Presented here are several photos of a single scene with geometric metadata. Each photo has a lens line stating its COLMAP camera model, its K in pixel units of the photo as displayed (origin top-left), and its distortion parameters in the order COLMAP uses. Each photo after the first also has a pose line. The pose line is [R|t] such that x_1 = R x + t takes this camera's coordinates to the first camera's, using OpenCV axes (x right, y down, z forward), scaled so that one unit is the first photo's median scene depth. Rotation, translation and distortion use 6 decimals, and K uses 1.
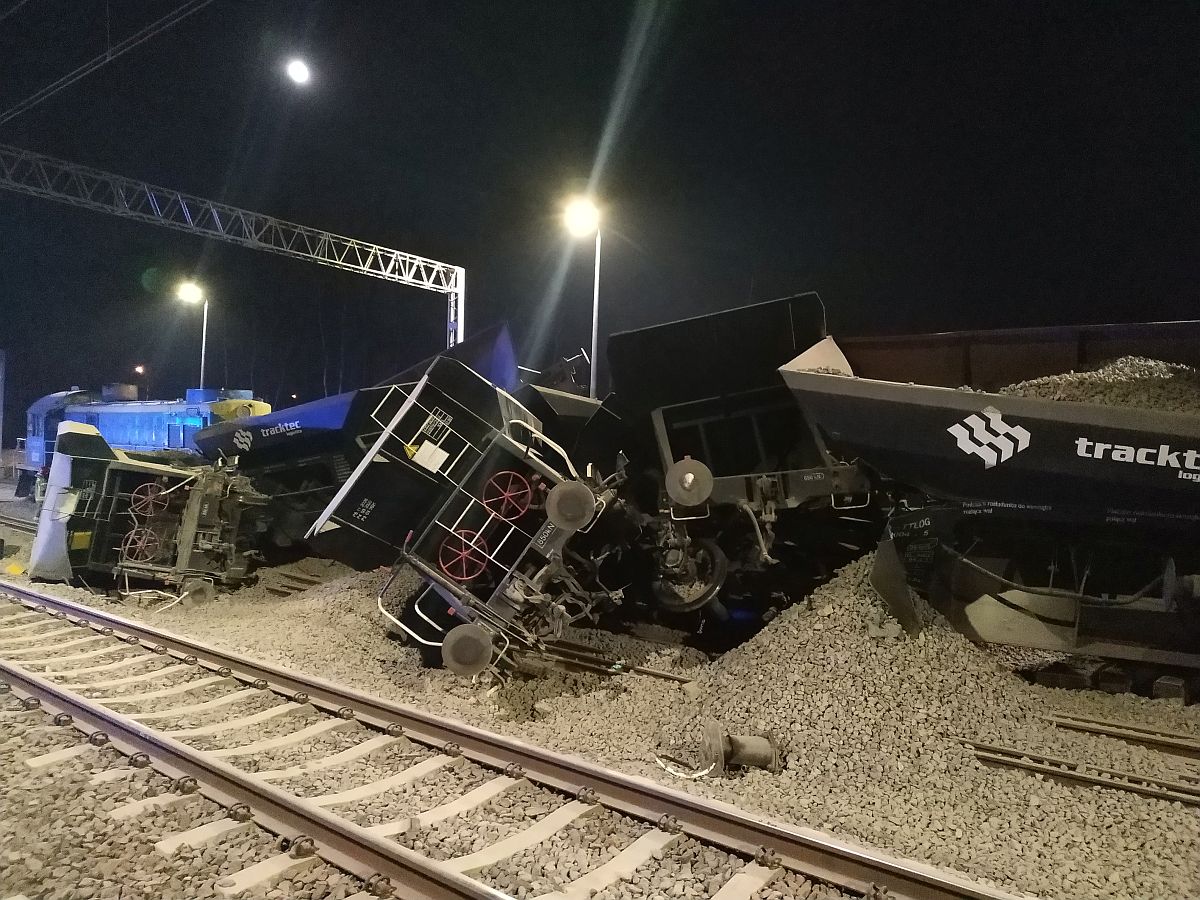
lens RADIAL K [[867.1, 0, 600.0], [0, 867.1, 450.0], [0, 0, 1]] dist [0.008645, -0.000818]
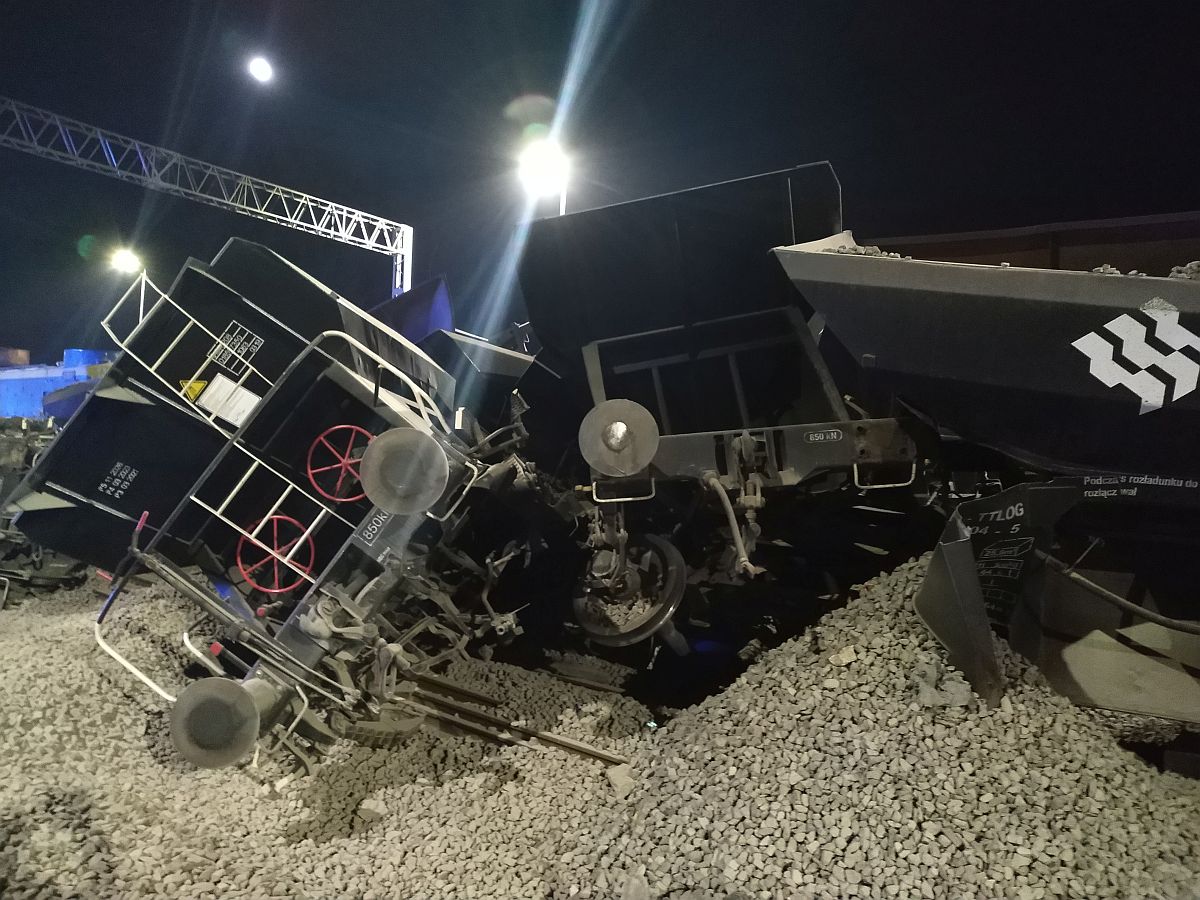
lens RADIAL K [[867.0, 0, 600.0], [0, 867.0, 450.0], [0, 0, 1]] dist [-0.002931, 0.000759]
pose [[0.999676, 0.017337, 0.018648, 0.069531], [-0.017370, 0.999848, 0.001599, 0.039500], [-0.018618, -0.001922, 0.999825, 0.357664]]
